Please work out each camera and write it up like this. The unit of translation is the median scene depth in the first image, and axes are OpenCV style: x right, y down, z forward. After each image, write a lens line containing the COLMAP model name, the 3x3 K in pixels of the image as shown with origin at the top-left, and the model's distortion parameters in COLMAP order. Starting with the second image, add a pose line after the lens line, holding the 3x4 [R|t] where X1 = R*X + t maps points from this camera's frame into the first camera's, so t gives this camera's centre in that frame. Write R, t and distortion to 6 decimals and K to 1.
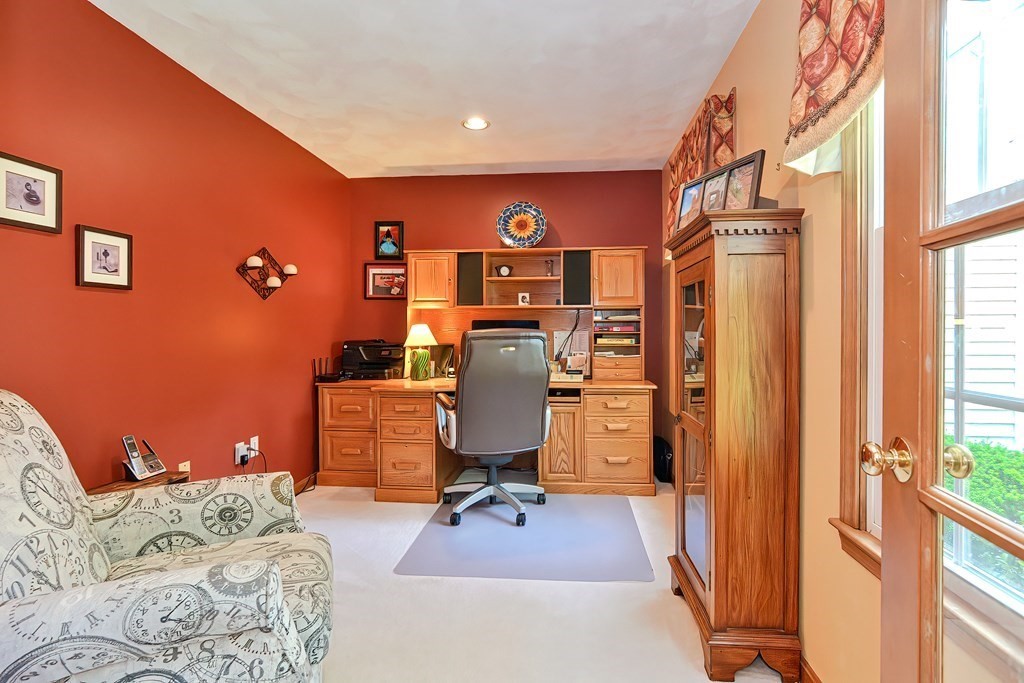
lens RADIAL K [[496.9, 0, 515.0], [0, 496.9, 346.3], [0, 0, 1]] dist [-0.013863, 0.006035]
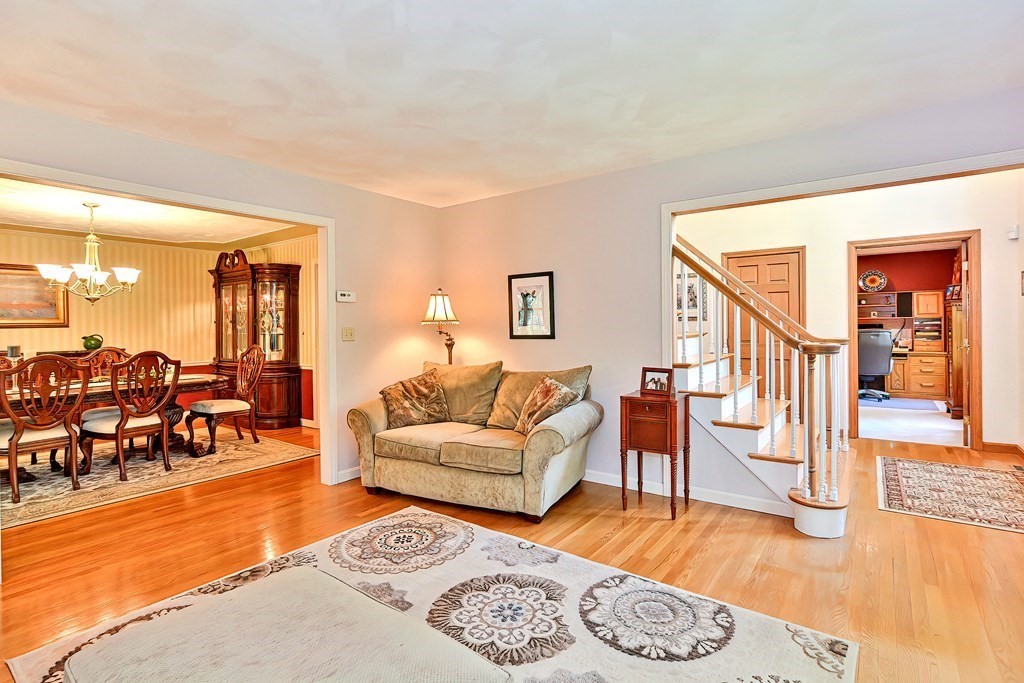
lens RADIAL K [[496.9, 0, 506.8], [0, 496.9, 335.8], [0, 0, 1]] dist [-0.013863, 0.006035]
pose [[0.859345, -0.001828, -0.511393, -0.275638], [0.004731, 0.999979, 0.004376, -0.018903], [0.511374, -0.006180, 0.859336, -1.810026]]
